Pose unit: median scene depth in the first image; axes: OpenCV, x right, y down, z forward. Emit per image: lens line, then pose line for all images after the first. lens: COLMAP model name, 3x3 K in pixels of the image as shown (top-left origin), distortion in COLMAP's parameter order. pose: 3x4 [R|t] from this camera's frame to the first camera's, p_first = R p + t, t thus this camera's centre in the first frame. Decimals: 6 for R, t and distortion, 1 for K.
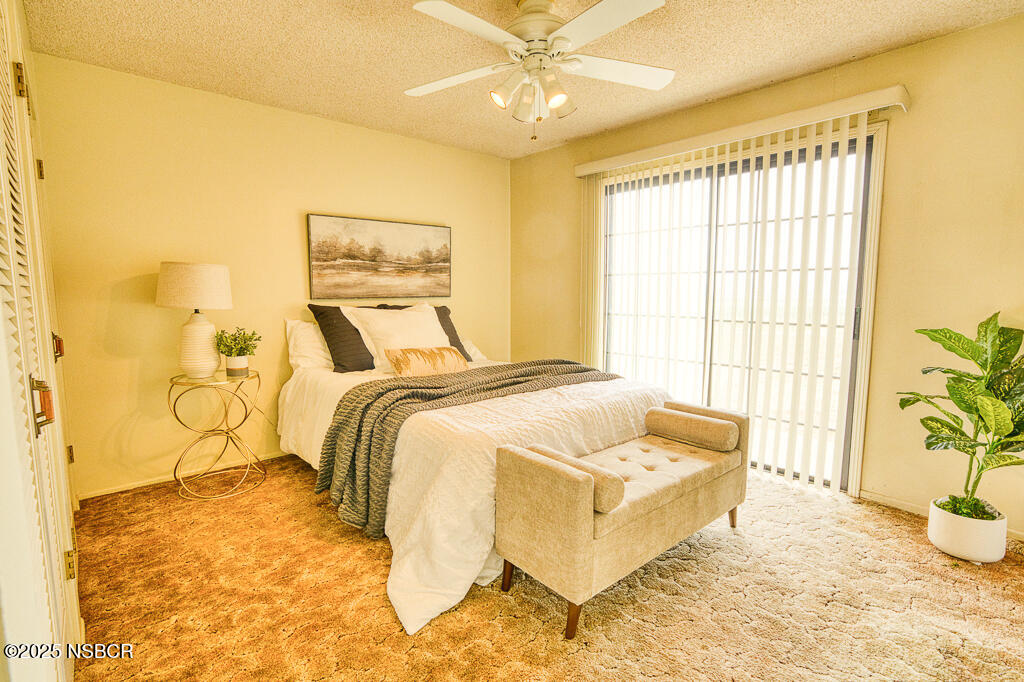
lens RADIAL K [[474.8, 0, 515.7], [0, 474.8, 344.7], [0, 0, 1]] dist [-0.000588, 0.000633]
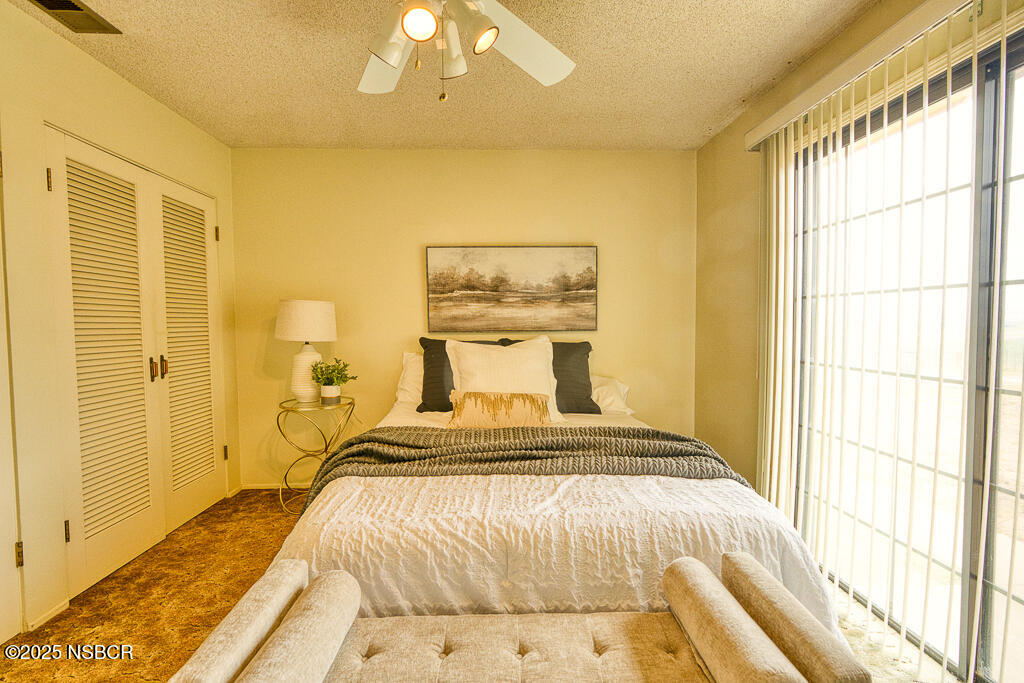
lens RADIAL K [[474.8, 0, 515.7], [0, 474.8, 345.2], [0, 0, 1]] dist [-0.000588, 0.000633]
pose [[0.774580, 0.029618, -0.631782, 0.324279], [-0.068954, 0.996903, -0.037804, -0.042857], [0.628705, 0.072846, 0.774224, 0.341687]]
